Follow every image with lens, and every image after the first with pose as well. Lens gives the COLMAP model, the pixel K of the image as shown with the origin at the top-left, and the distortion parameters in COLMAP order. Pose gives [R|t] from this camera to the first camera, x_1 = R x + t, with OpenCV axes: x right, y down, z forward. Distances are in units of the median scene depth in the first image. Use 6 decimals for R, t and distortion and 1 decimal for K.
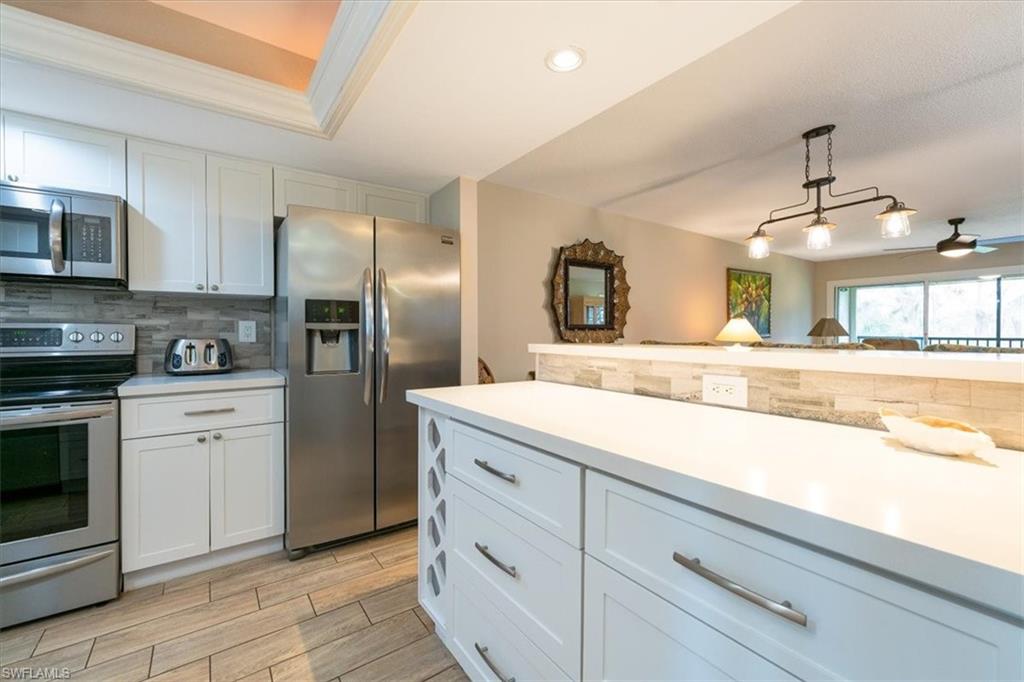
lens RADIAL K [[409.8, 0, 502.2], [0, 409.8, 333.8], [0, 0, 1]] dist [-0.001306, 0.001170]
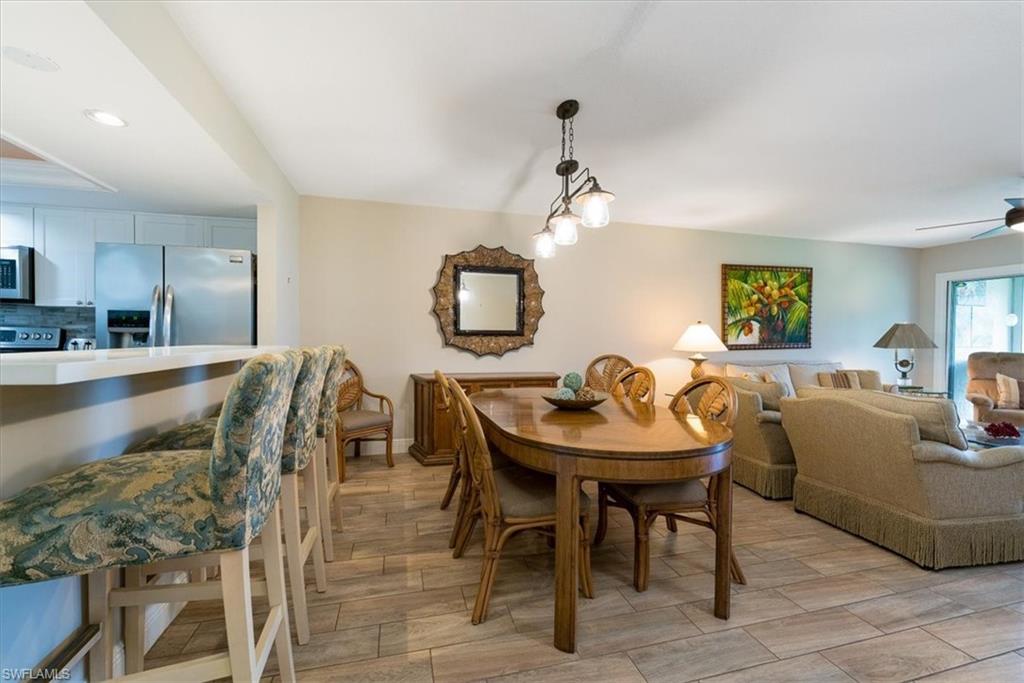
lens RADIAL K [[409.8, 0, 507.8], [0, 409.8, 341.6], [0, 0, 1]] dist [-0.001306, 0.001170]
pose [[0.937249, 0.013958, -0.348382, 0.573616], [-0.012927, 0.999902, 0.005284, -0.001735], [0.348422, -0.000449, 0.937338, 0.082118]]
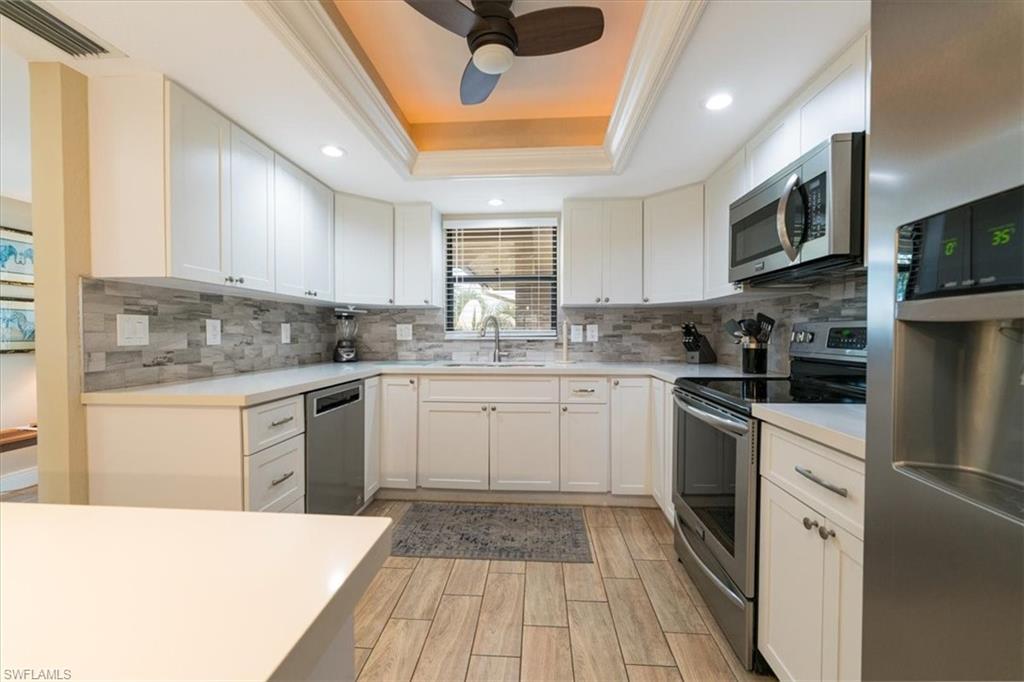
lens RADIAL K [[409.8, 0, 508.3], [0, 409.8, 339.5], [0, 0, 1]] dist [-0.001306, 0.001170]
pose [[-0.632662, 0.013031, -0.774318, -0.023792], [-0.008957, 0.999668, 0.024142, -0.001294], [0.774376, 0.022210, -0.632336, 0.448857]]
